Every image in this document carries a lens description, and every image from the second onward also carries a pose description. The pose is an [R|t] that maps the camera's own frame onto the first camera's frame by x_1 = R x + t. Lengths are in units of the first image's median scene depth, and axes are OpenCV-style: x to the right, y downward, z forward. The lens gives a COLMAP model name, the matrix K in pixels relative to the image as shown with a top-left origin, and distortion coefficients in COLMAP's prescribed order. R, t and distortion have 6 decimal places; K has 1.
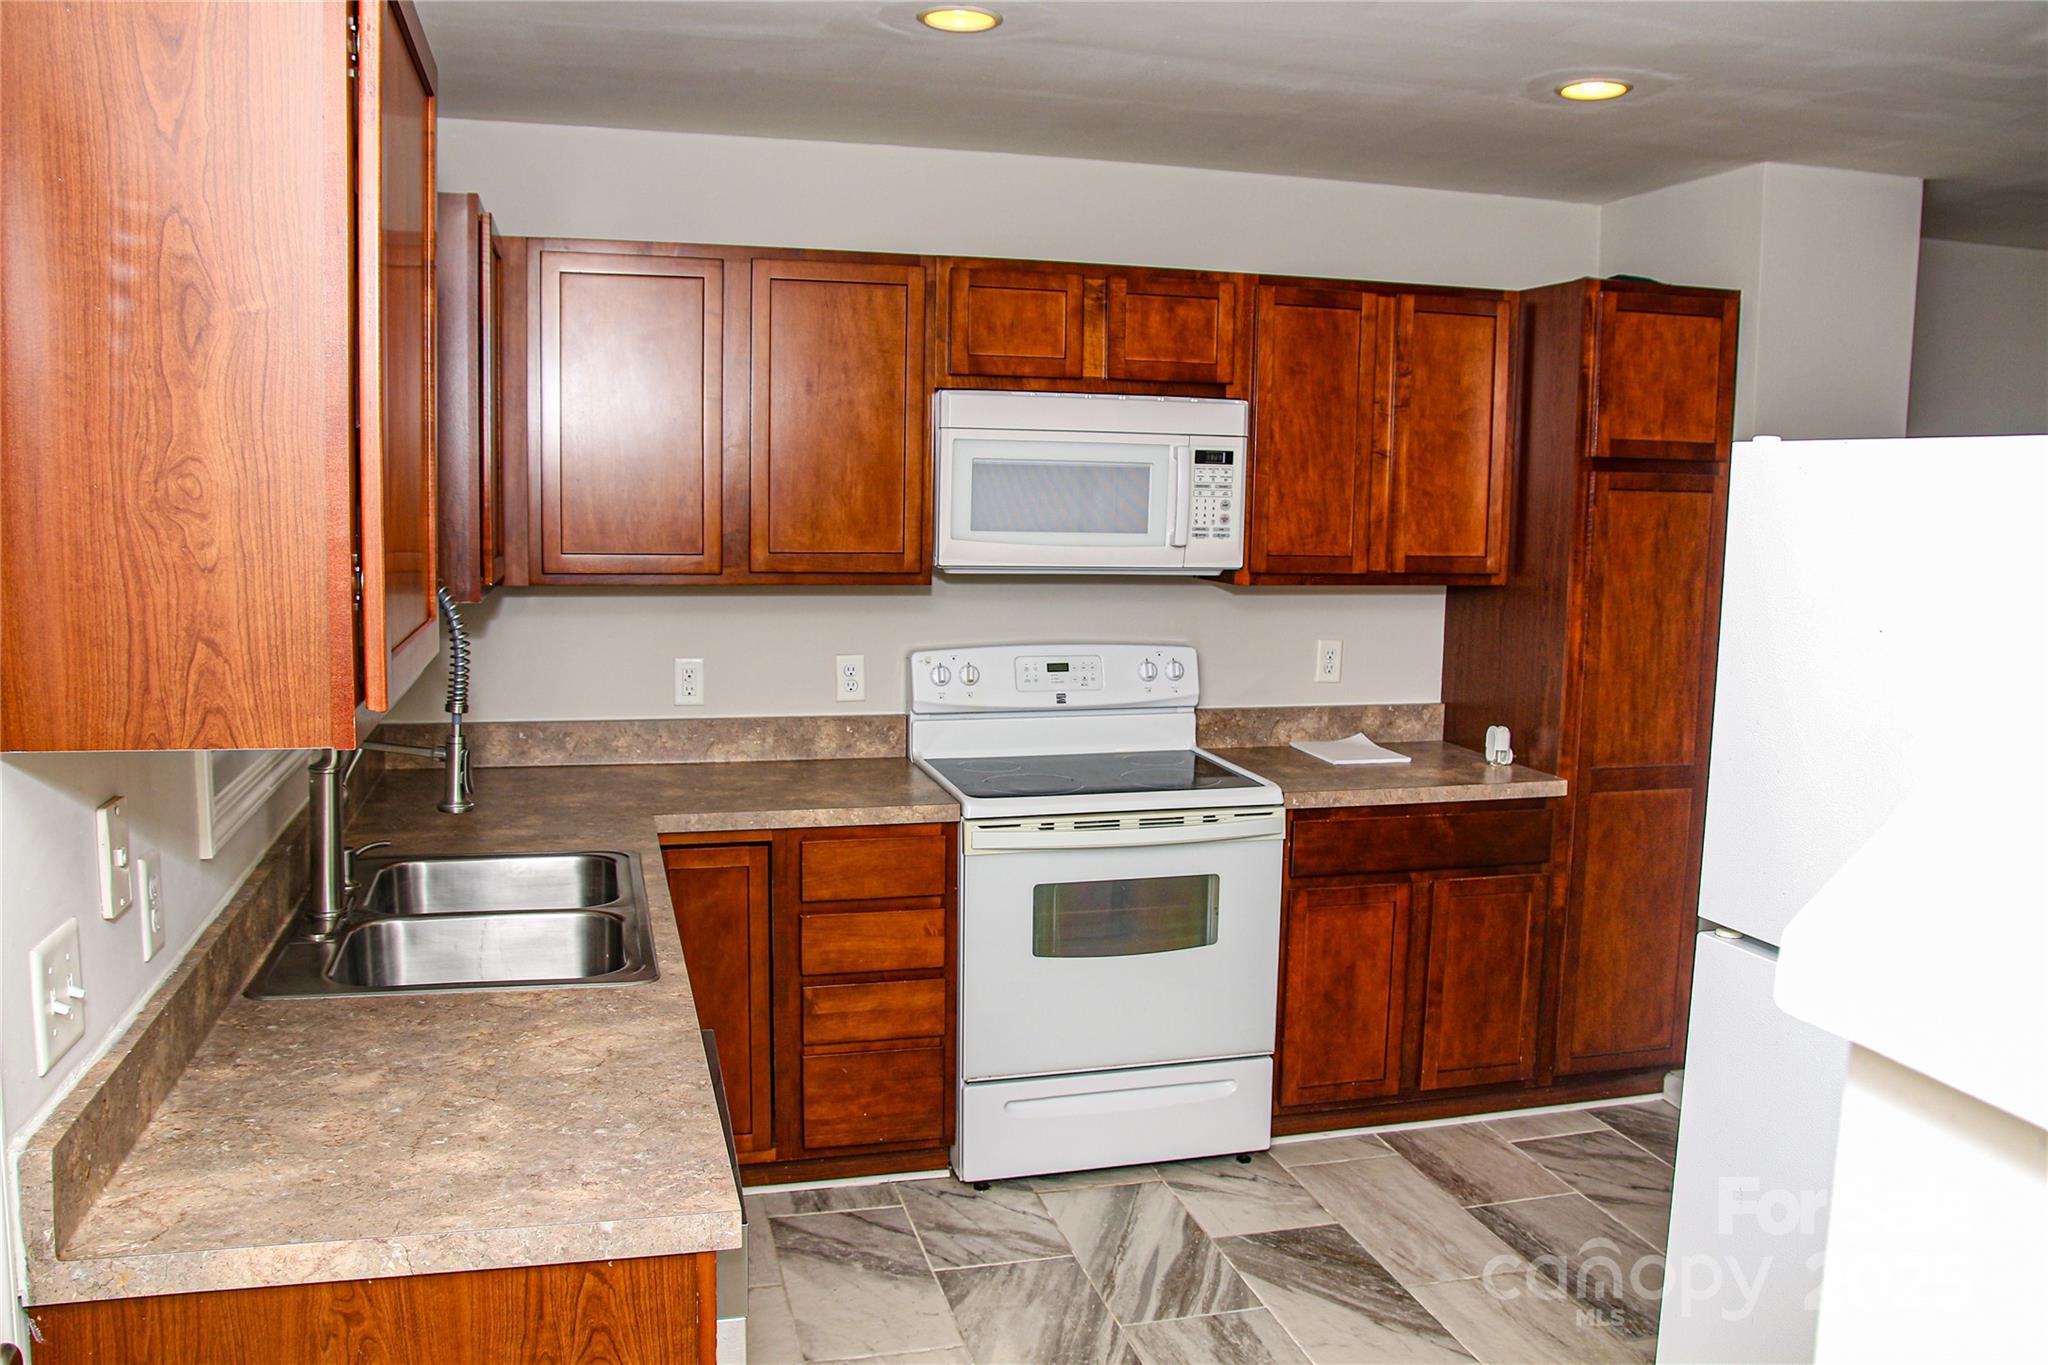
lens RADIAL K [[1605.9, 0, 1027.4], [0, 1605.9, 691.9], [0, 0, 1]] dist [-0.146025, 0.125816]
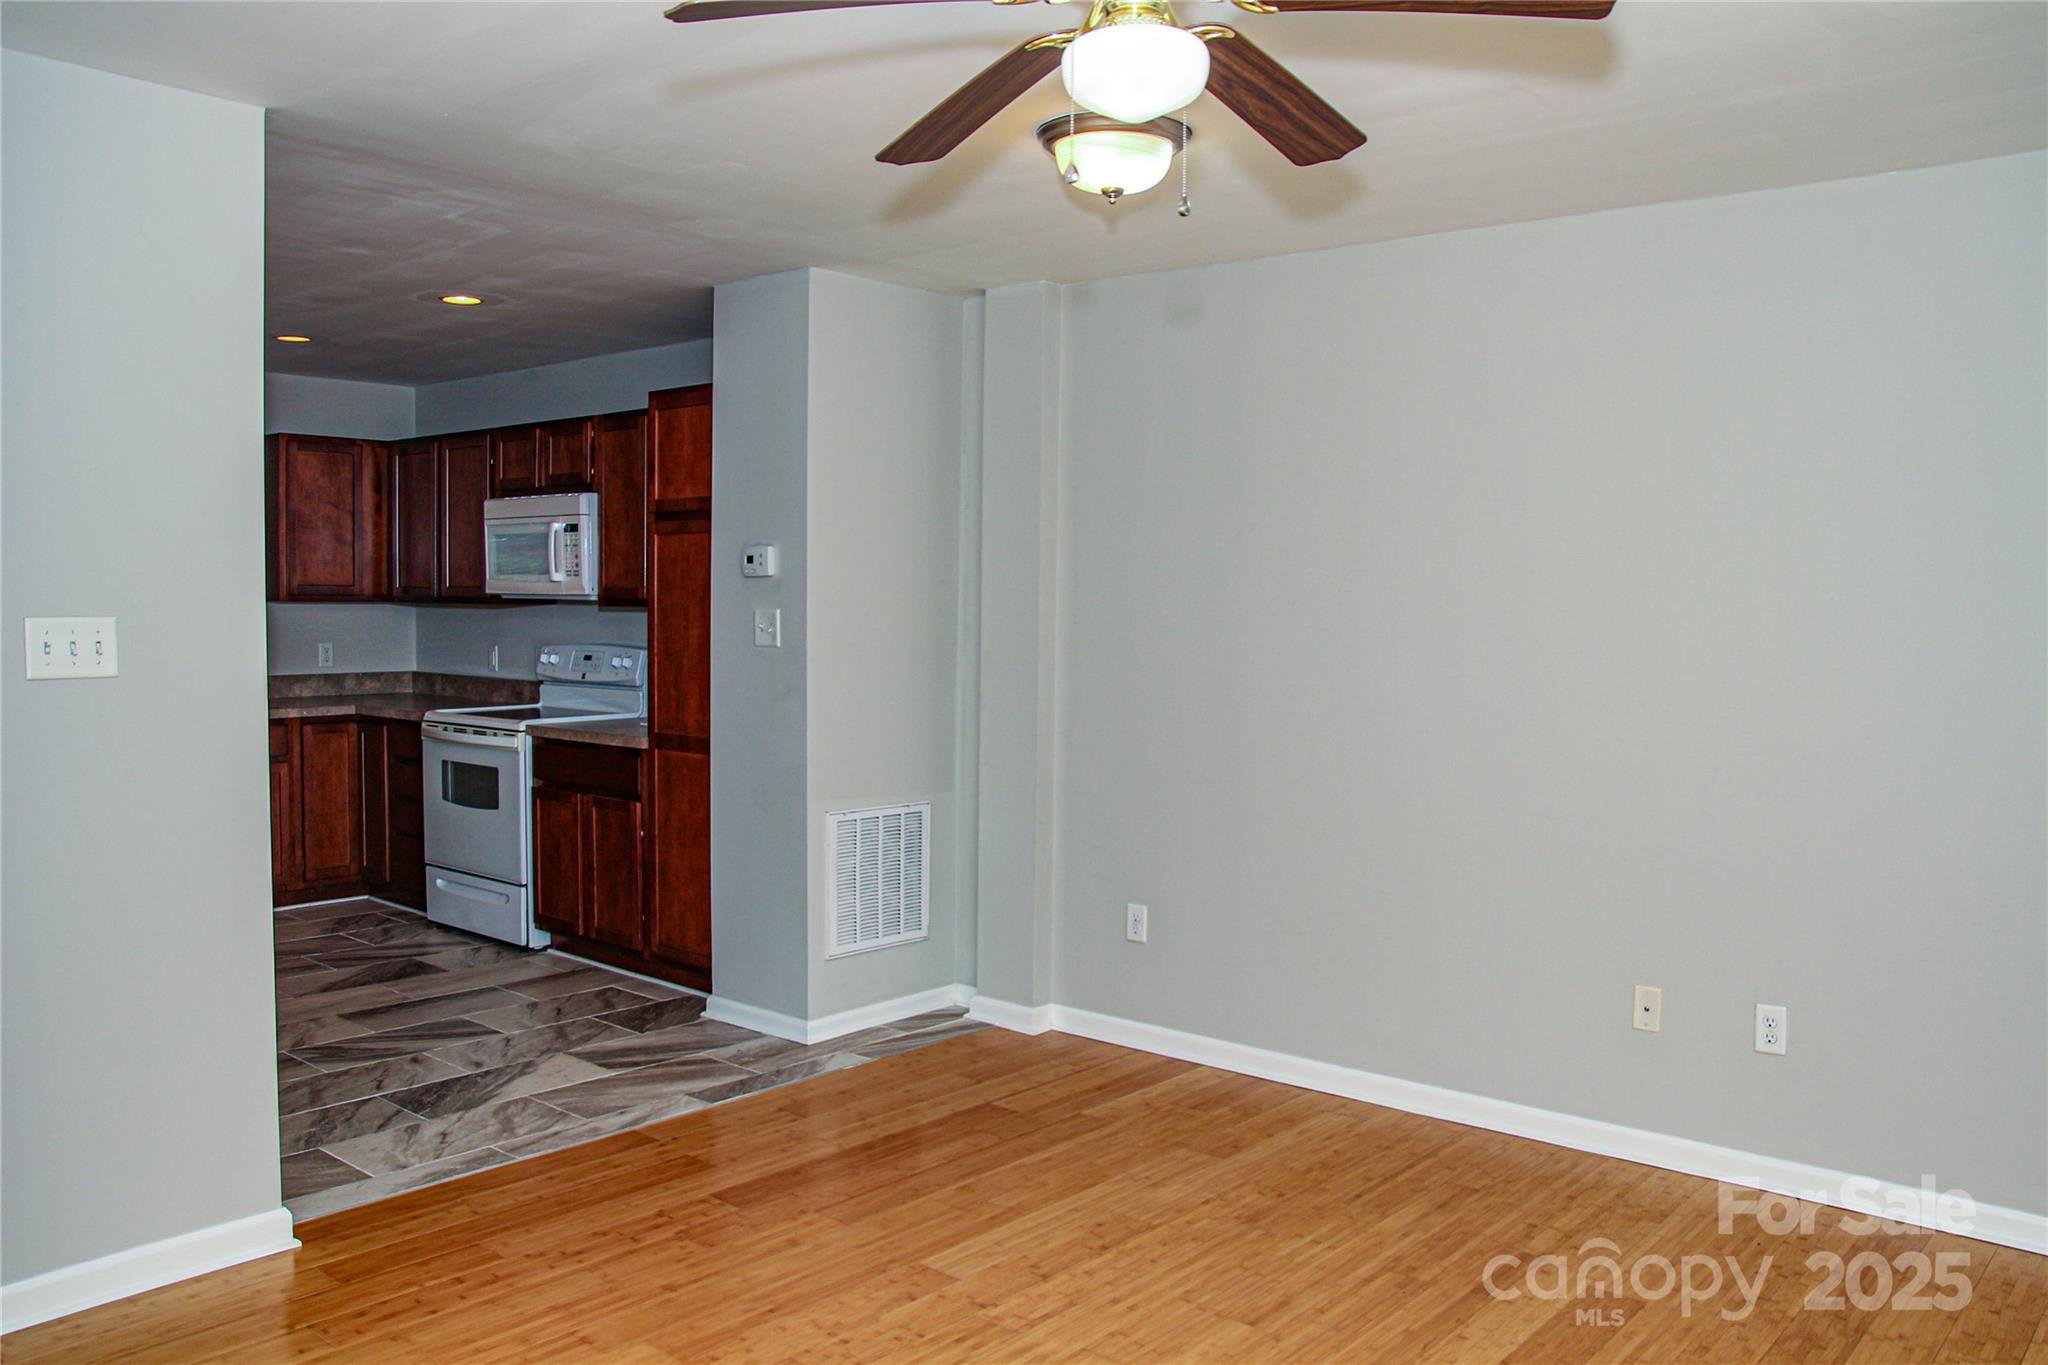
lens RADIAL K [[1605.9, 0, 1027.4], [0, 1605.9, 691.9], [0, 0, 1]] dist [-0.146025, 0.125816]
pose [[0.562175, 0.038613, -0.826117, 1.766619], [-0.108742, 0.993688, -0.027554, 0.017054], [0.819838, 0.105324, 0.562825, 0.478508]]
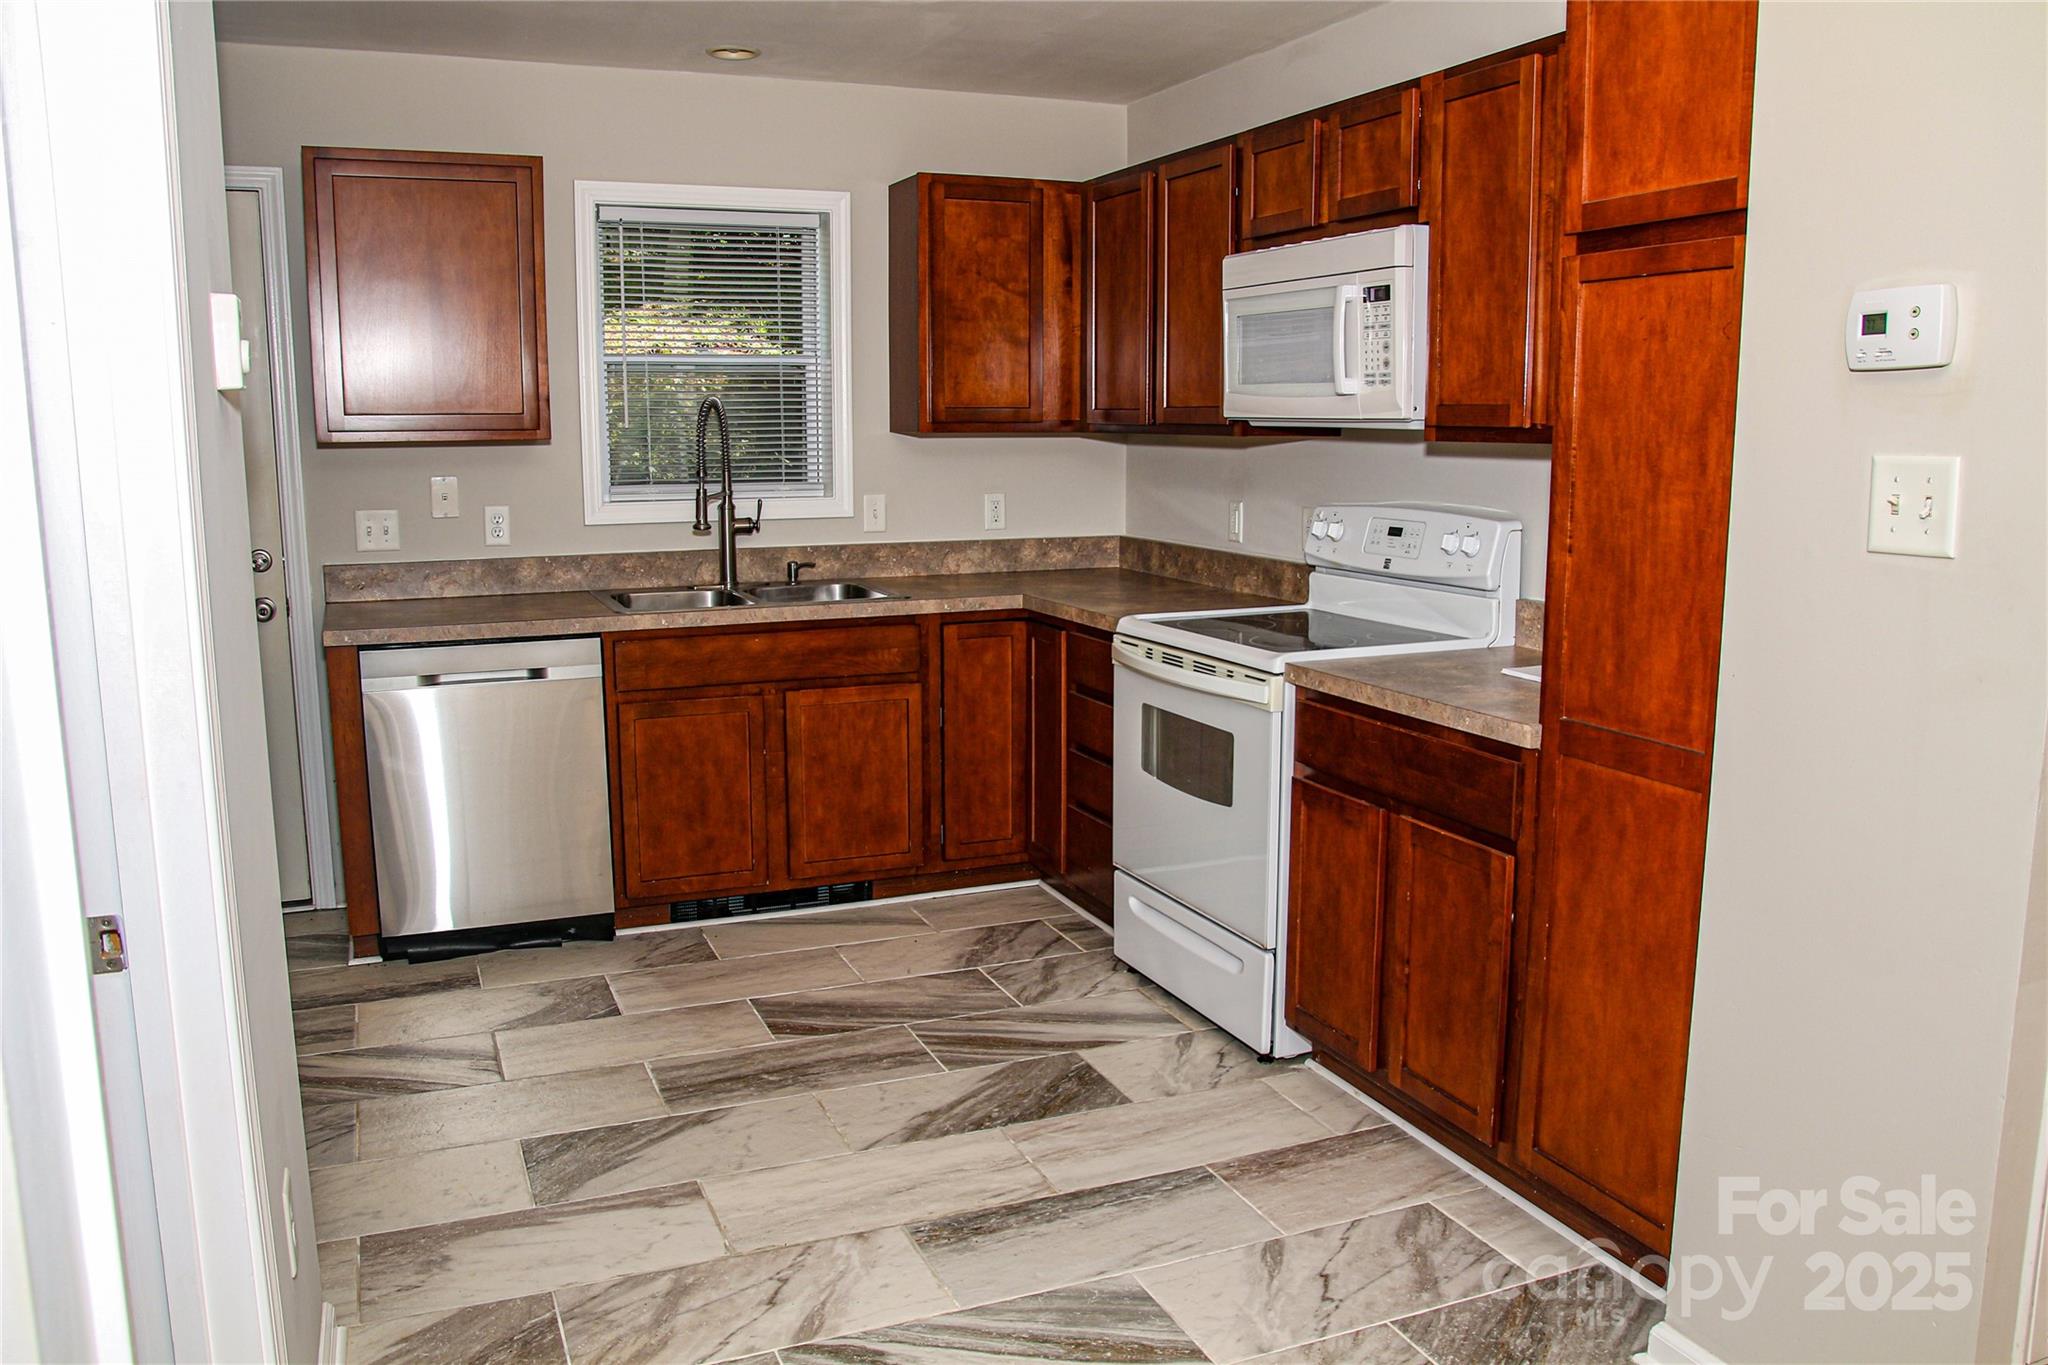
lens RADIAL K [[1605.9, 0, 1027.4], [0, 1605.9, 691.9], [0, 0, 1]] dist [-0.146025, 0.125816]
pose [[0.131854, 0.149363, -0.979952, 0.993247], [-0.123397, 0.983366, 0.133281, -0.022098], [0.983559, 0.103350, 0.148091, 0.703505]]
